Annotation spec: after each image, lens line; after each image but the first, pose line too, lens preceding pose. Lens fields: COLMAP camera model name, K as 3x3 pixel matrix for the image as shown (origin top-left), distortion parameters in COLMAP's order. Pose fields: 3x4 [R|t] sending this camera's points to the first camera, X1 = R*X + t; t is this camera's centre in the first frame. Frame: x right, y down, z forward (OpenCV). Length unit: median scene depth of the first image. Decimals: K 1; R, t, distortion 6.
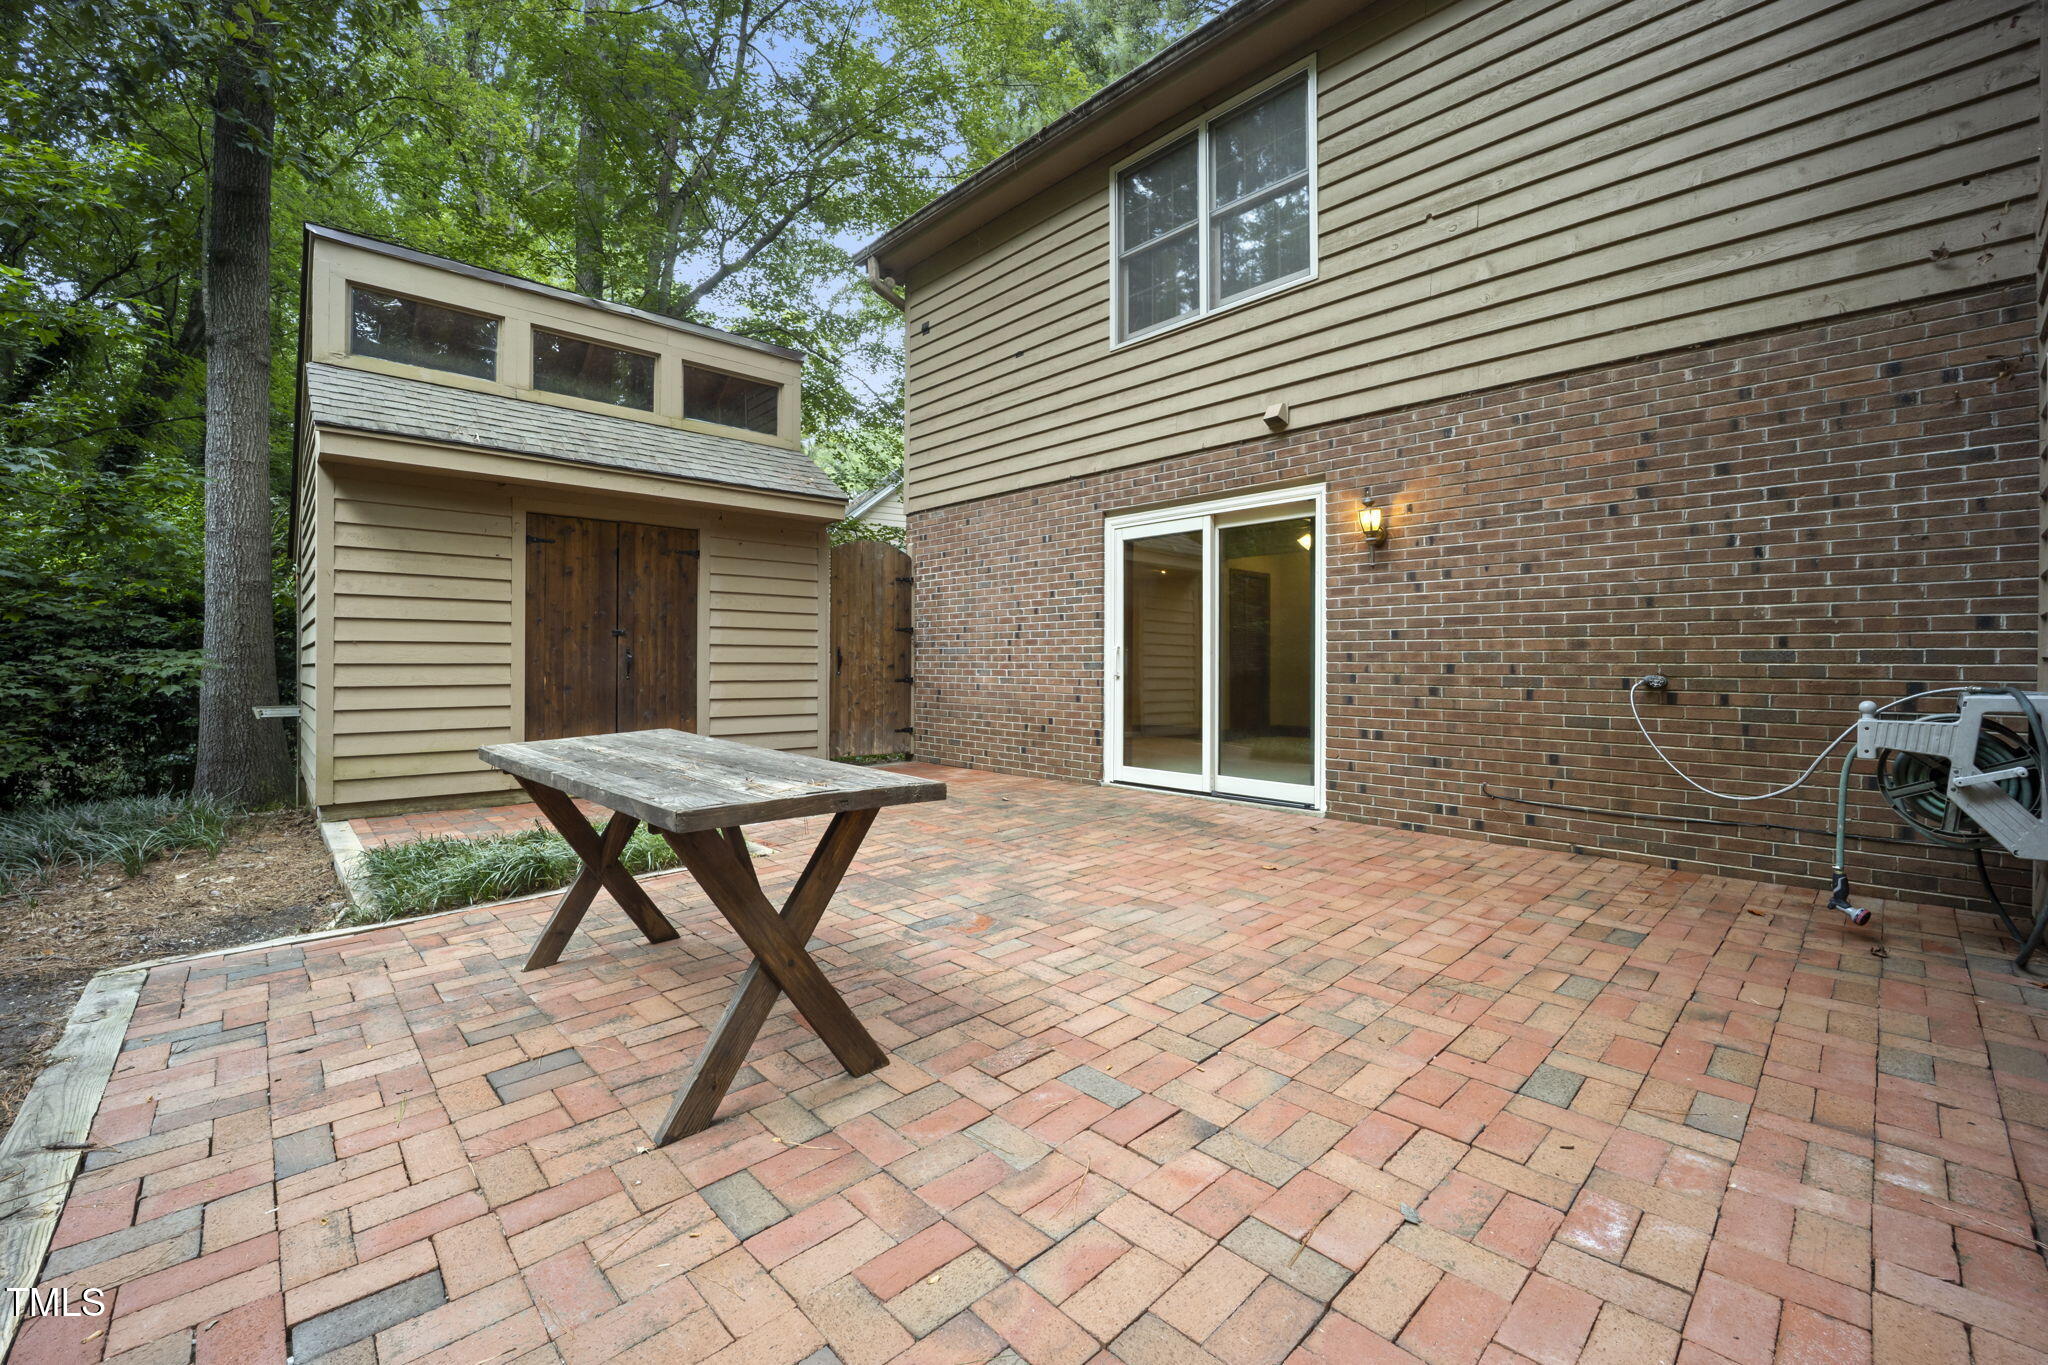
lens RADIAL K [[843.1, 0, 1029.9], [0, 843.1, 663.3], [0, 0, 1]] dist [-0.018301, -0.000421]
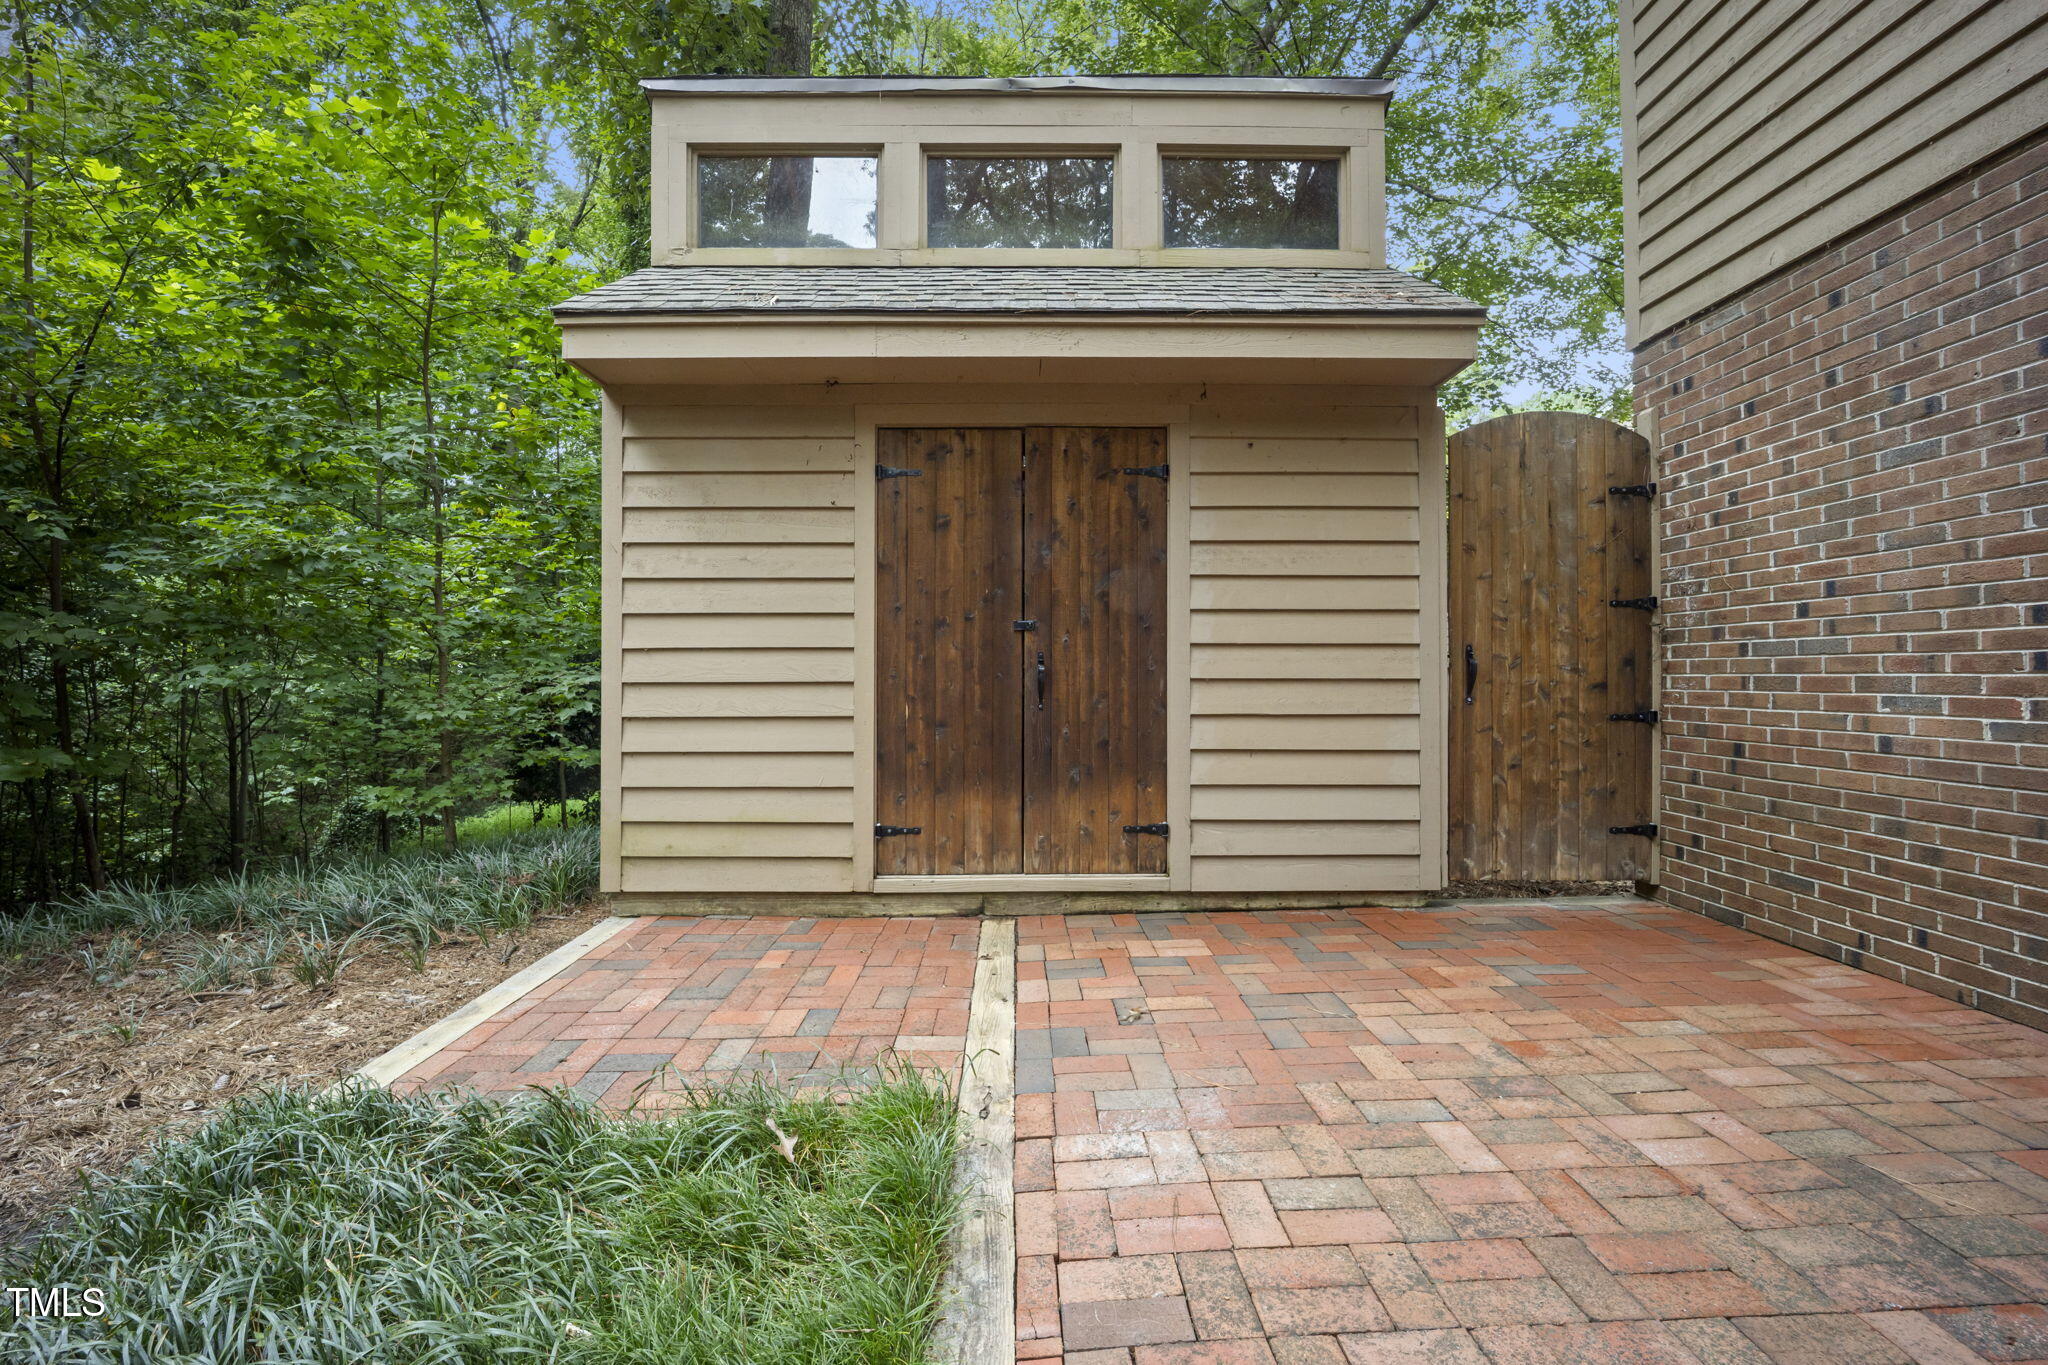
lens RADIAL K [[843.1, 0, 1036.4], [0, 843.1, 673.1], [0, 0, 1]] dist [-0.018301, -0.000421]
pose [[0.738334, -0.007490, -0.674394, -0.100321], [0.002628, 0.999963, -0.008229, -0.000485], [0.674430, 0.004304, 0.738326, 0.549481]]
